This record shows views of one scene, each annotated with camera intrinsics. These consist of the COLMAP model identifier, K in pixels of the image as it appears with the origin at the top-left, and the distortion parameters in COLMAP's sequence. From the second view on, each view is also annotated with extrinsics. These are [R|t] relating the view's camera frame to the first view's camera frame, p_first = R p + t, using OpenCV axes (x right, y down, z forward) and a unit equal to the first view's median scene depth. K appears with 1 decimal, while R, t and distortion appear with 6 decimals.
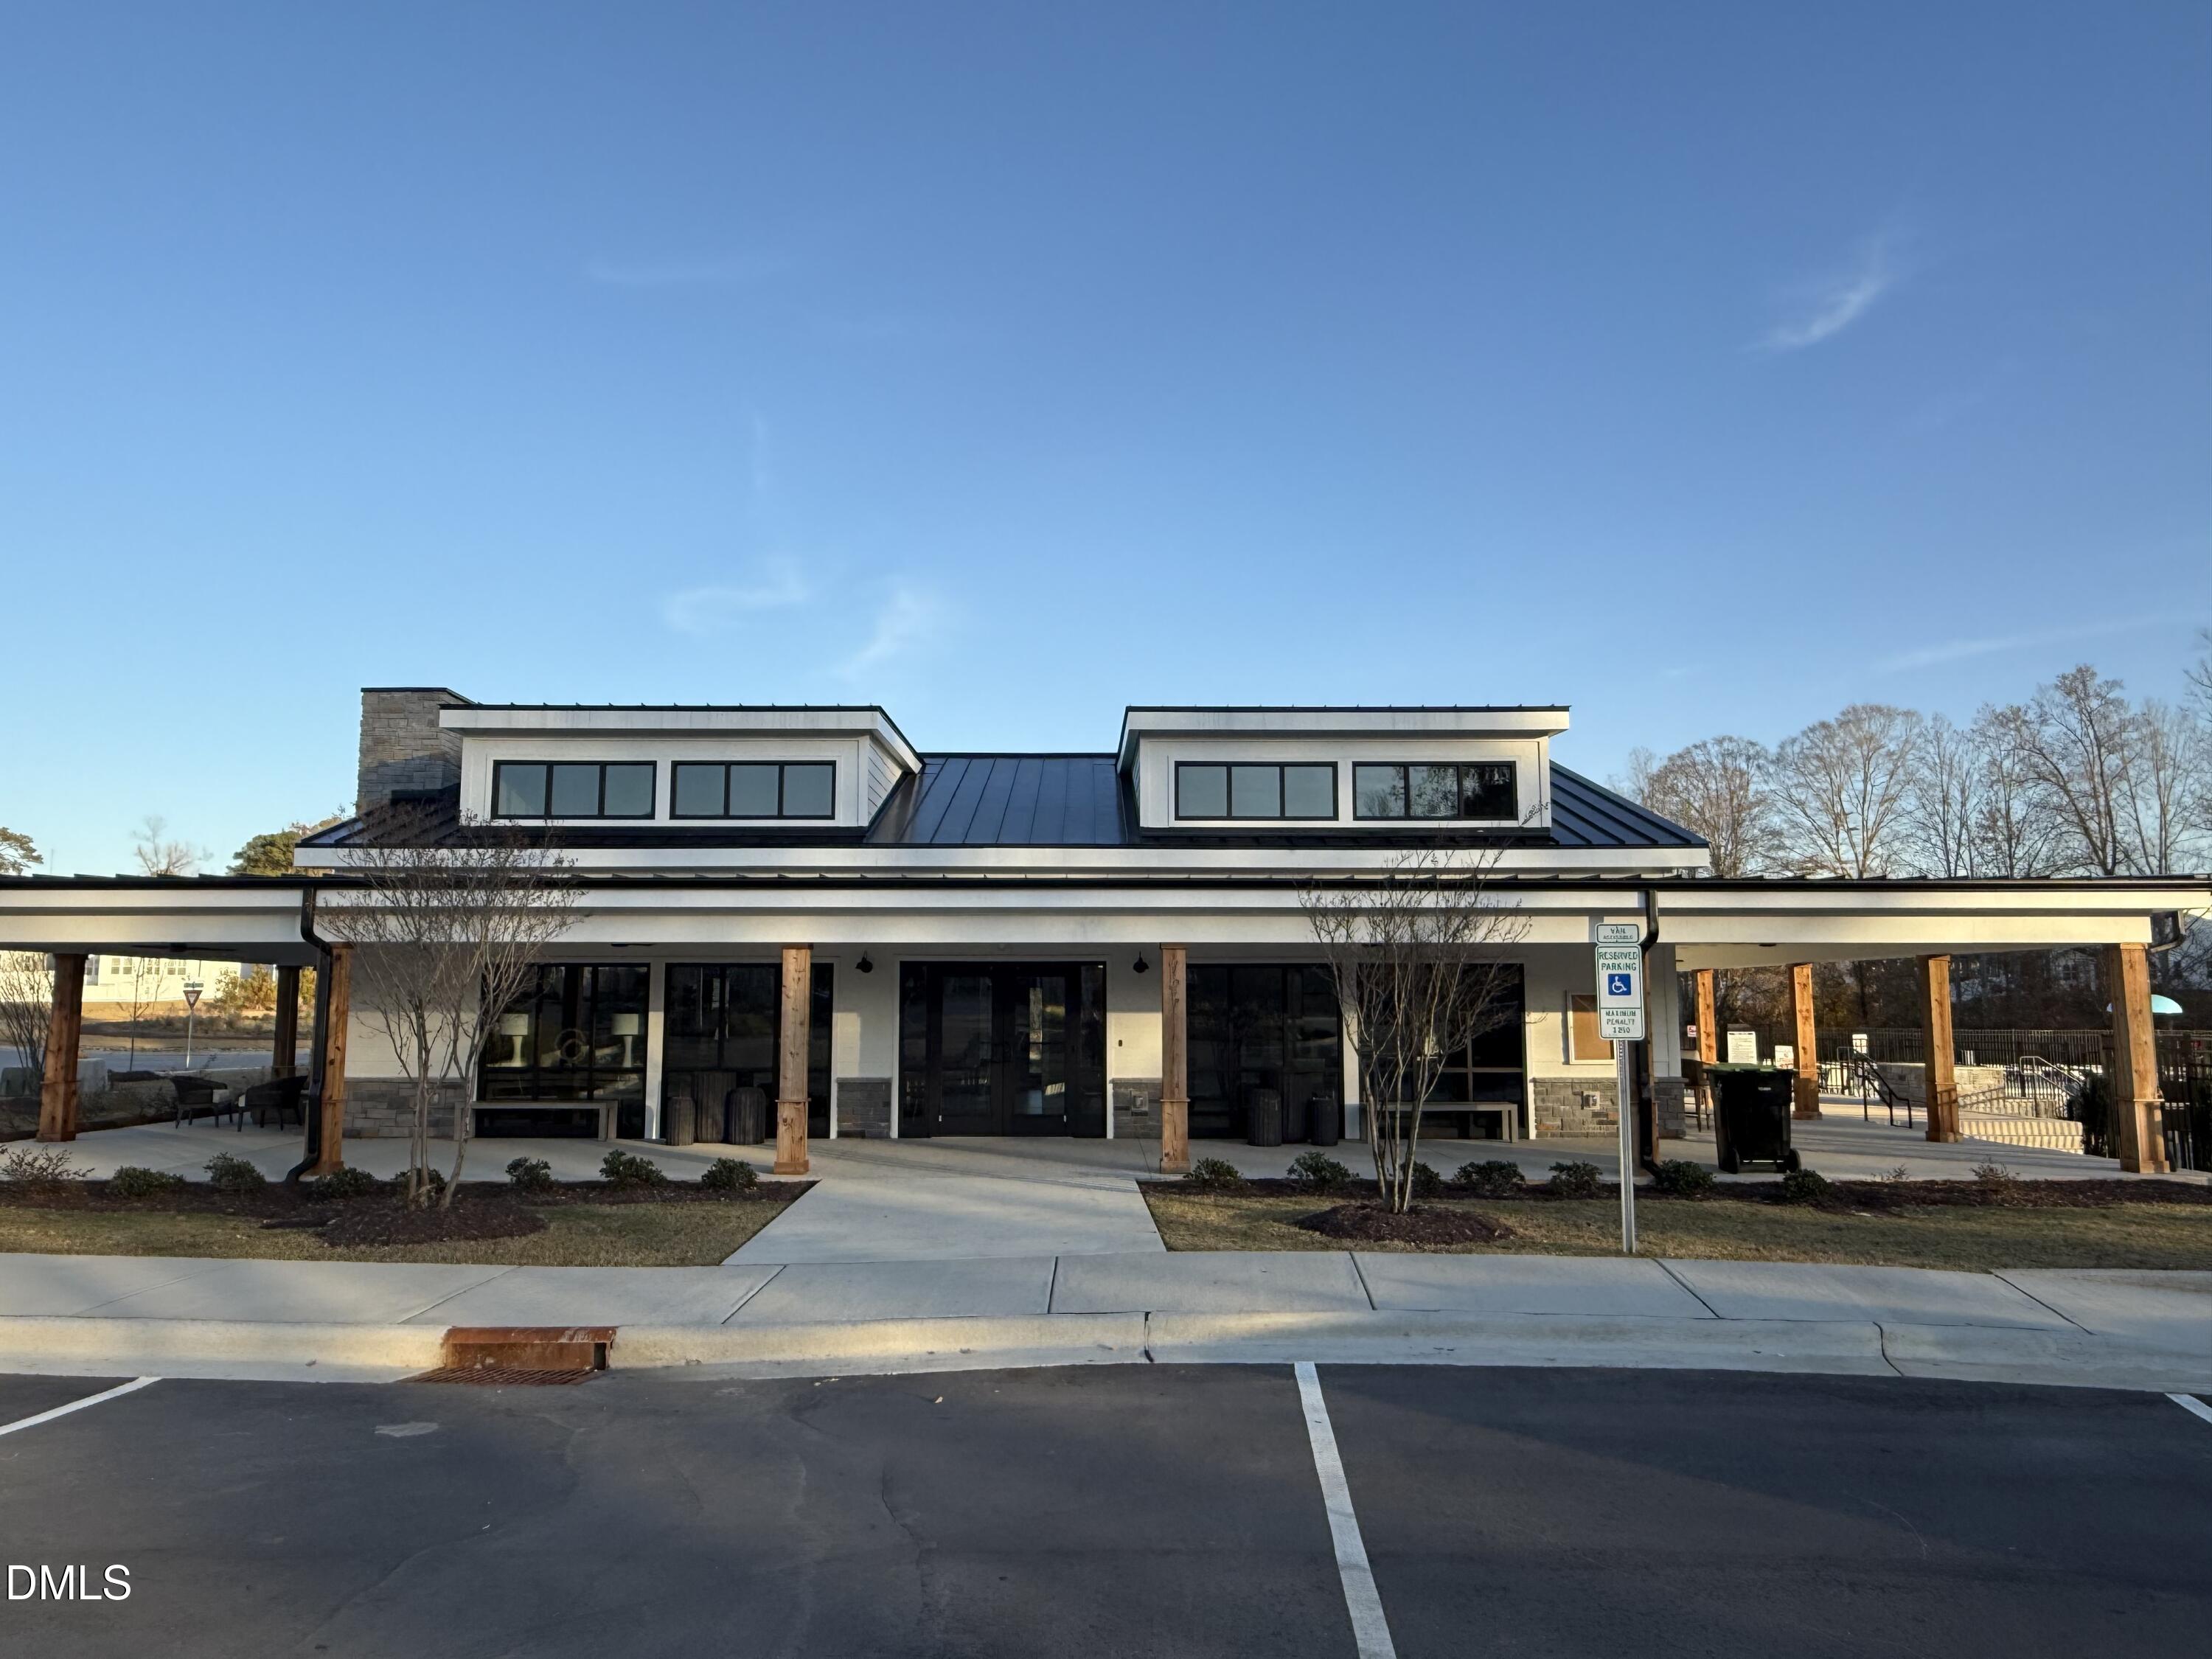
lens RADIAL K [[1484.9, 0, 1106.0], [0, 1484.9, 829.5], [0, 0, 1]] dist [0.000267, -0.000846]
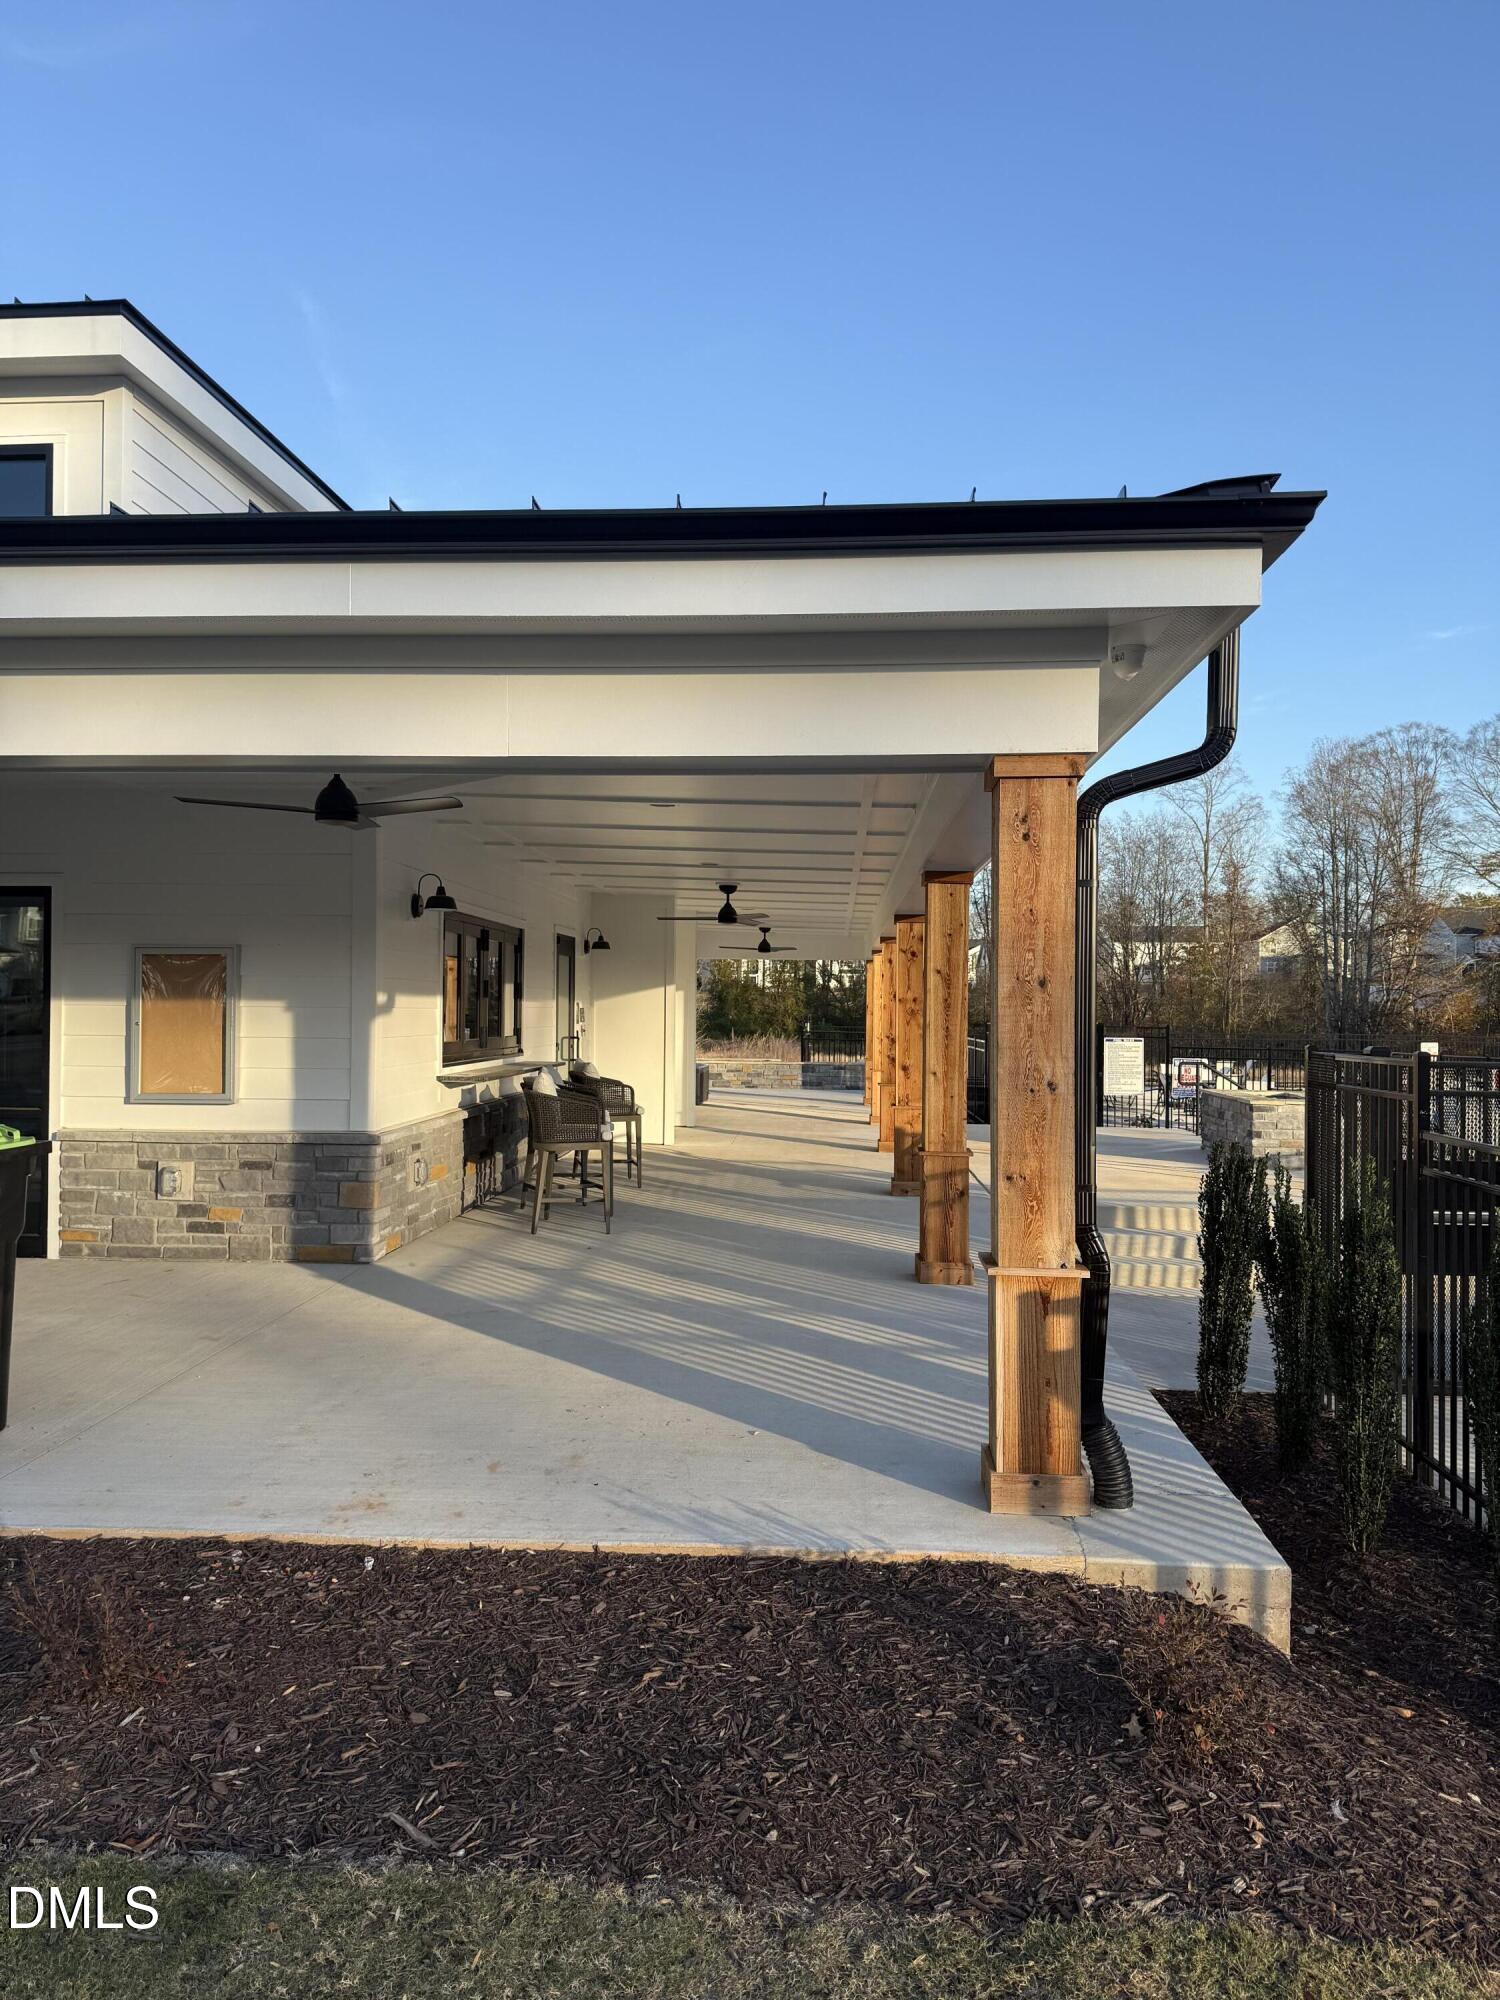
lens RADIAL K [[1409.2, 0, 740.5], [0, 1409.2, 1007.7], [0, 0, 1]] dist [0.030161, -0.039768]
pose [[0.997256, 0.008564, -0.073533, 0.068506], [0.000212, 0.992952, 0.118517, 0.009889], [0.074029, -0.118208, 0.990226, 0.074812]]
